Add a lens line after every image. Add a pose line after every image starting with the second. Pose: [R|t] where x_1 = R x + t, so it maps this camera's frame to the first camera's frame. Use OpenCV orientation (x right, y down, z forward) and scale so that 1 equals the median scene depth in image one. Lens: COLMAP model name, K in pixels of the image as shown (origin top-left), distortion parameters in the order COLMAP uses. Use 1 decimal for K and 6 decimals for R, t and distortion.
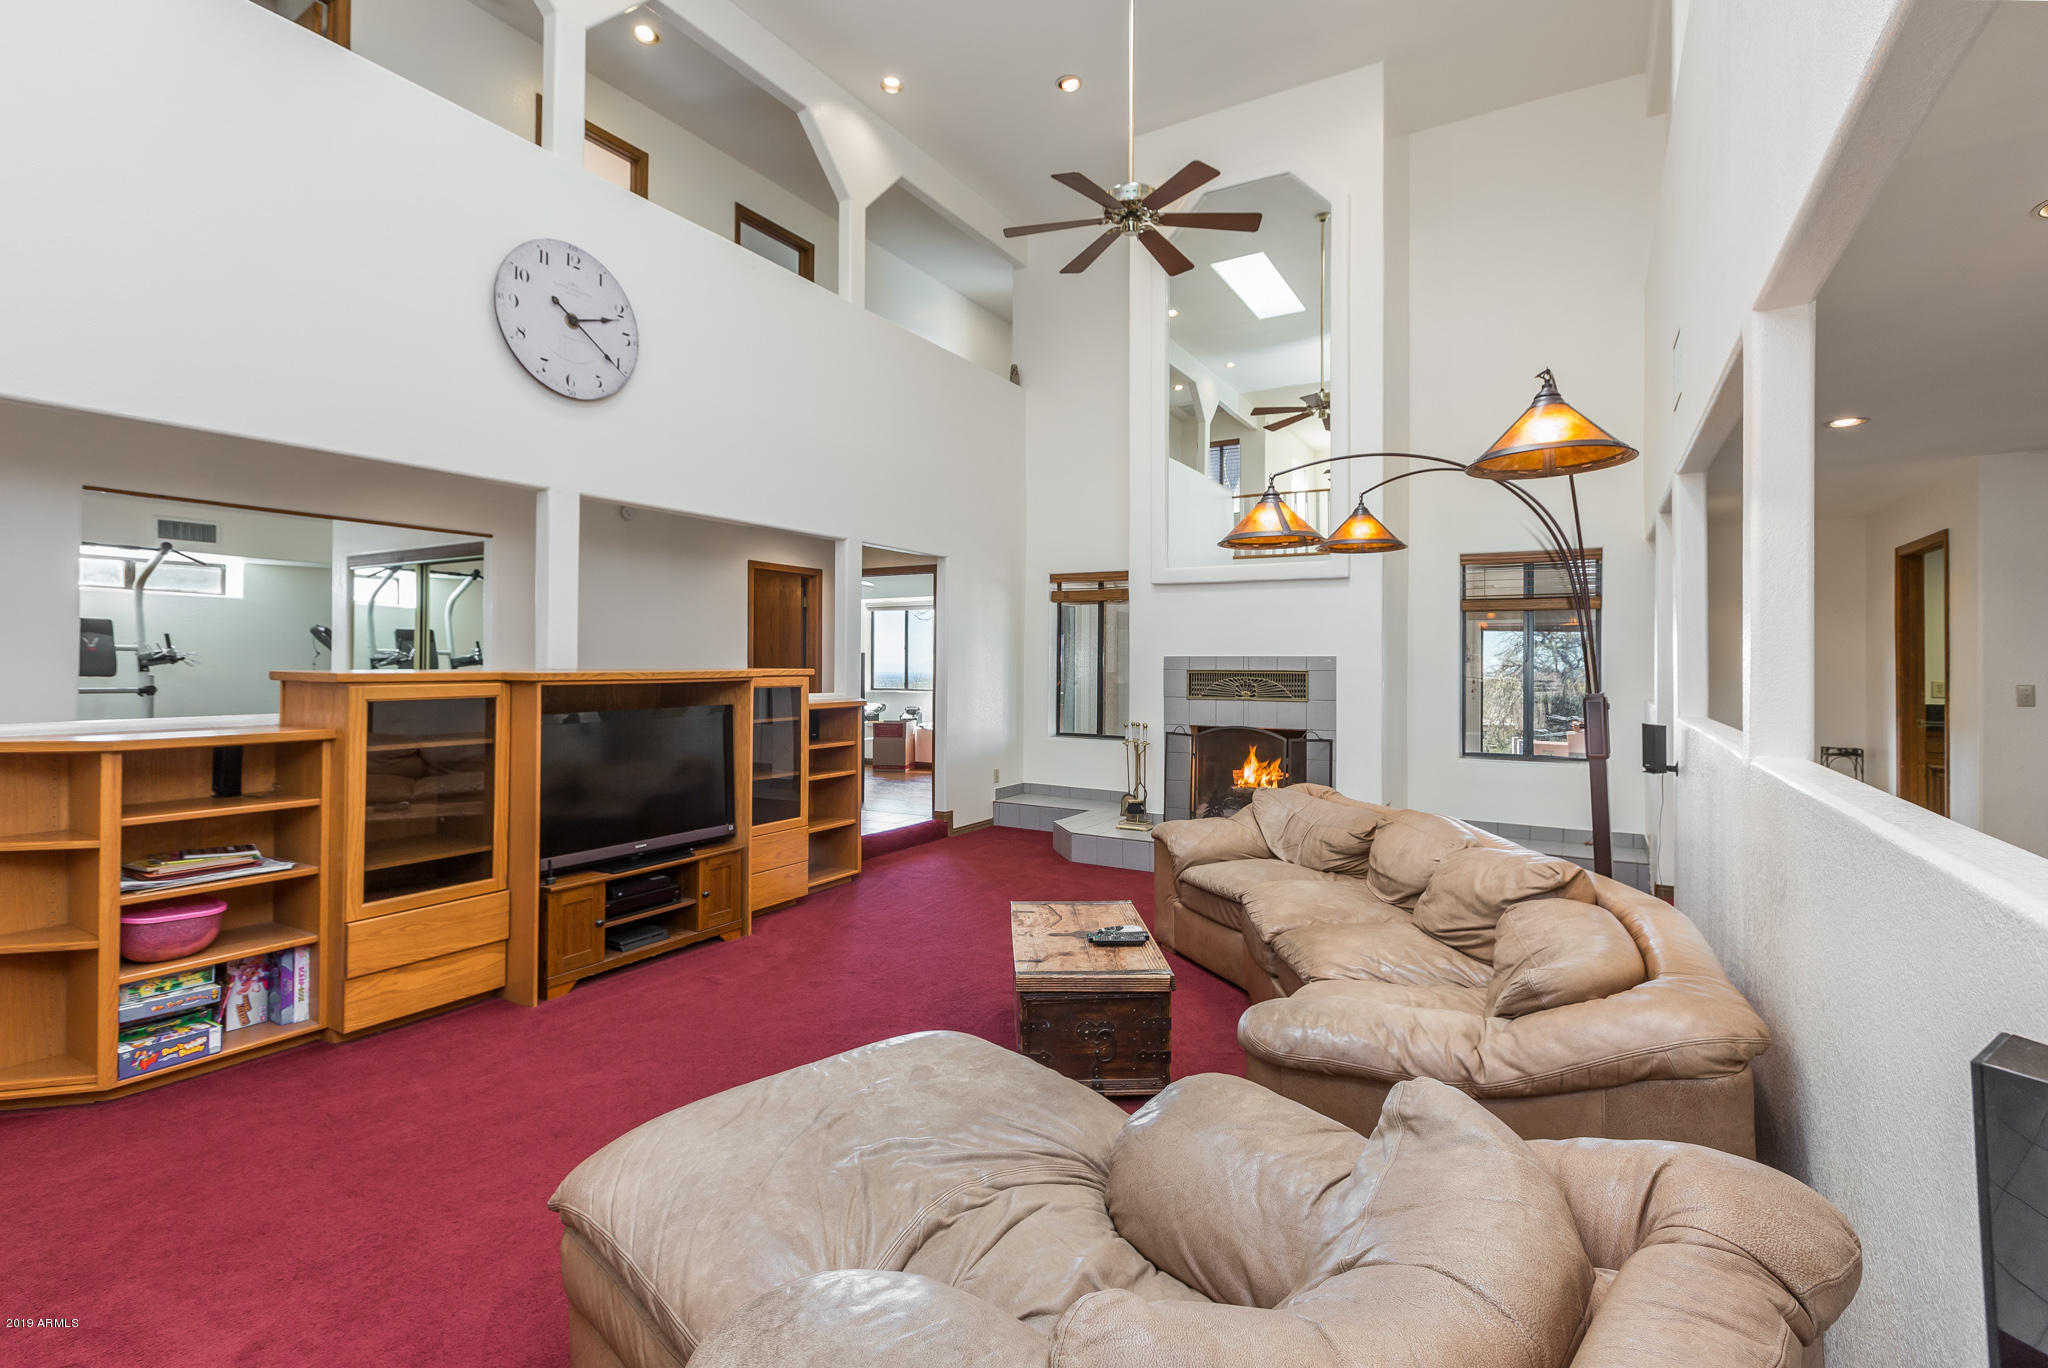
lens RADIAL K [[933.4, 0, 997.9], [0, 933.4, 654.6], [0, 0, 1]] dist [0.004062, -0.000567]
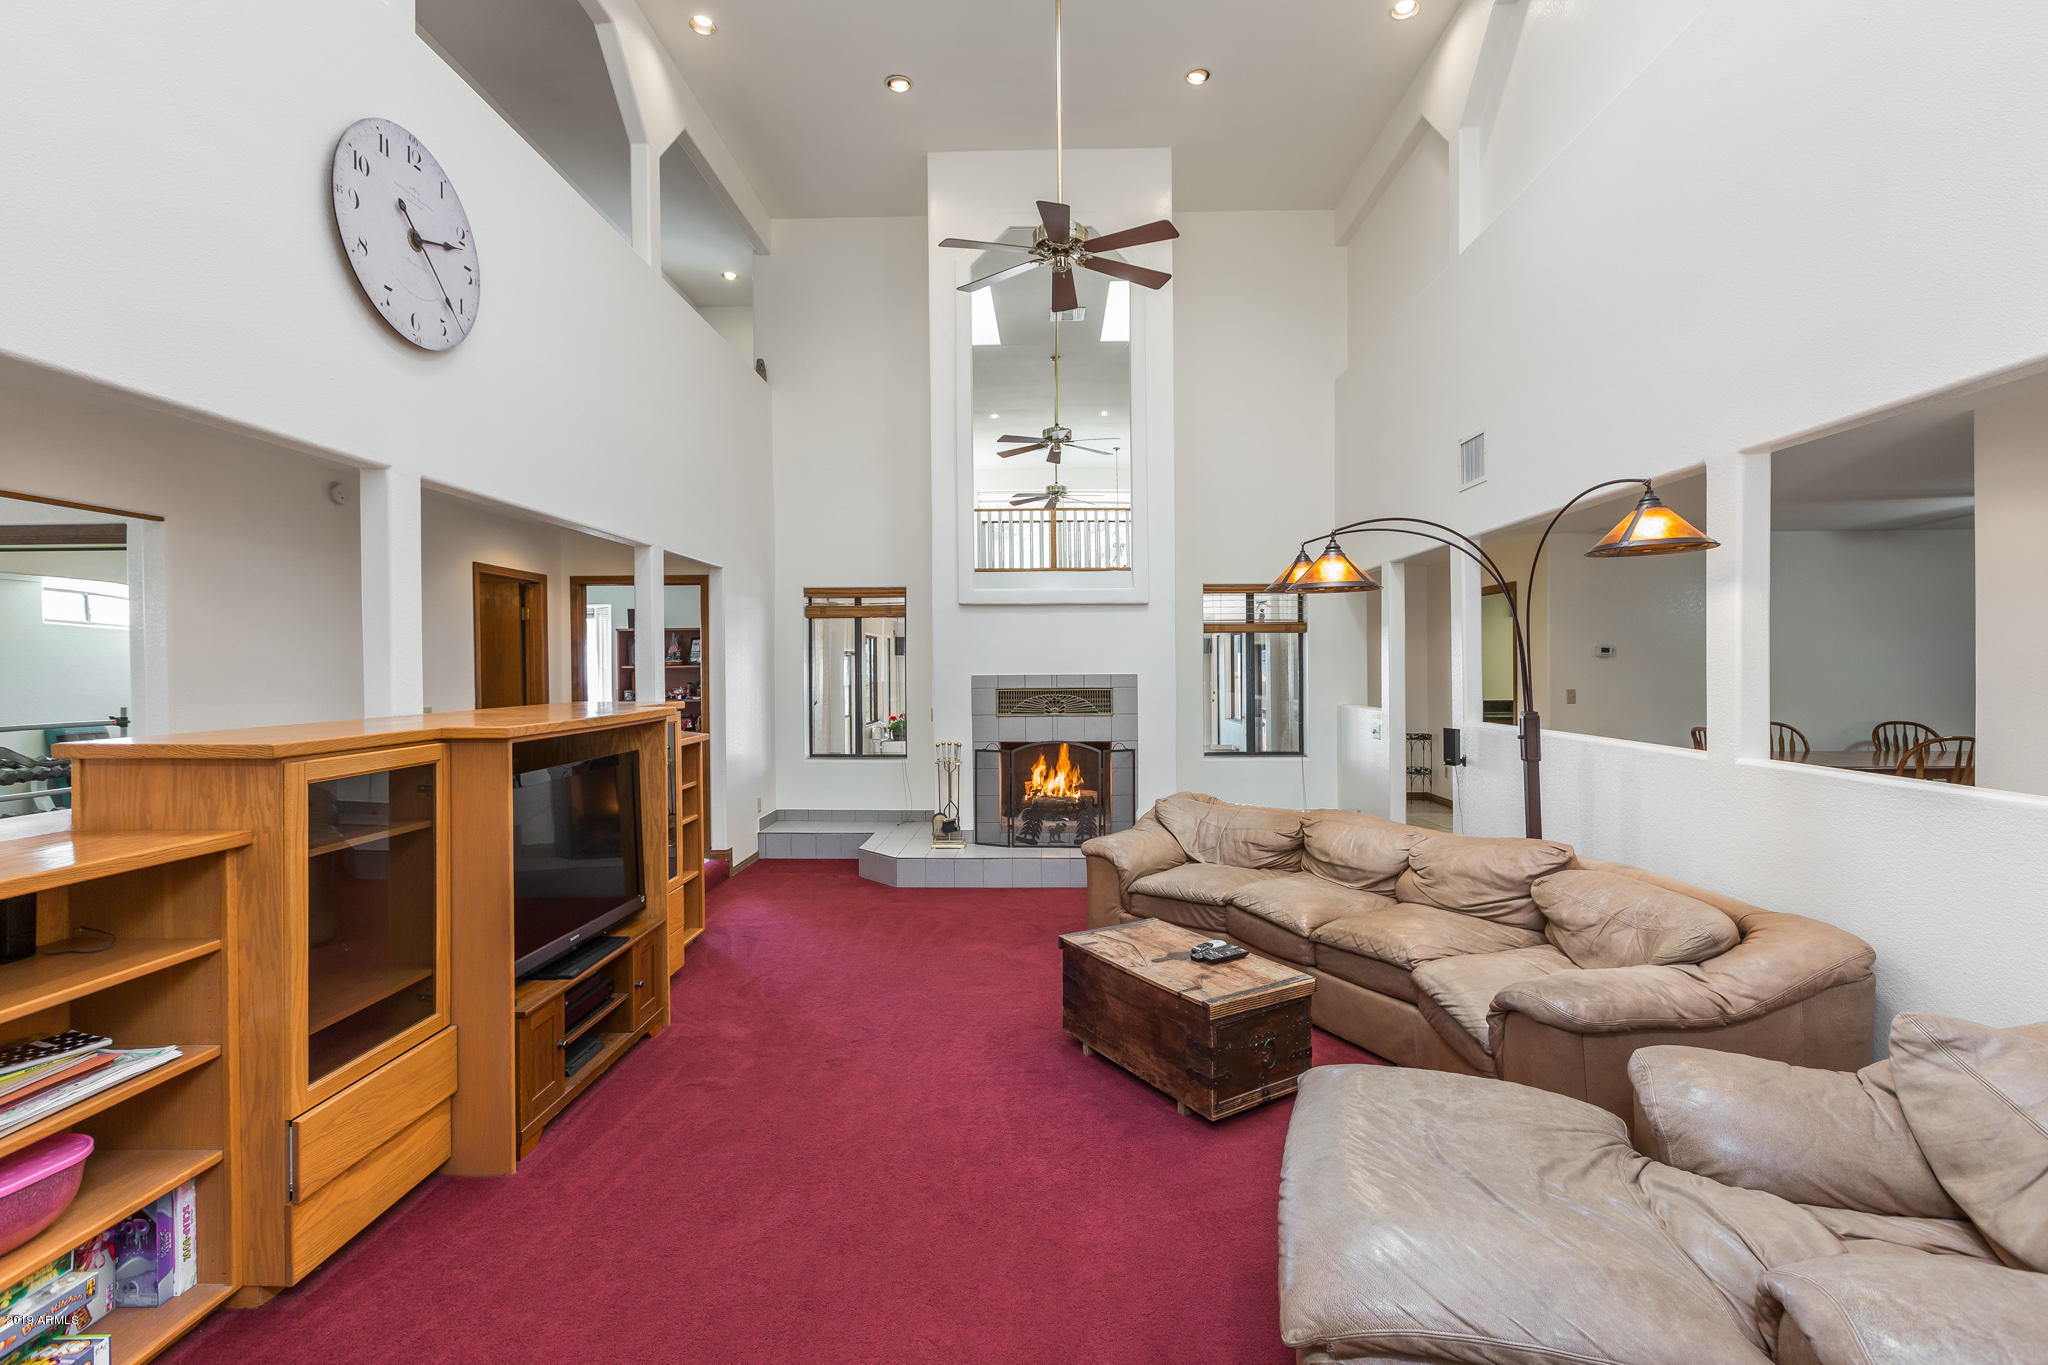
lens RADIAL K [[933.4, 0, 1021.3], [0, 933.4, 674.7], [0, 0, 1]] dist [0.004062, -0.000567]
pose [[0.873680, -0.016075, 0.486235, -0.405537], [0.007964, 0.999793, 0.018743, -0.026518], [-0.486435, -0.012503, 0.873627, 0.124431]]
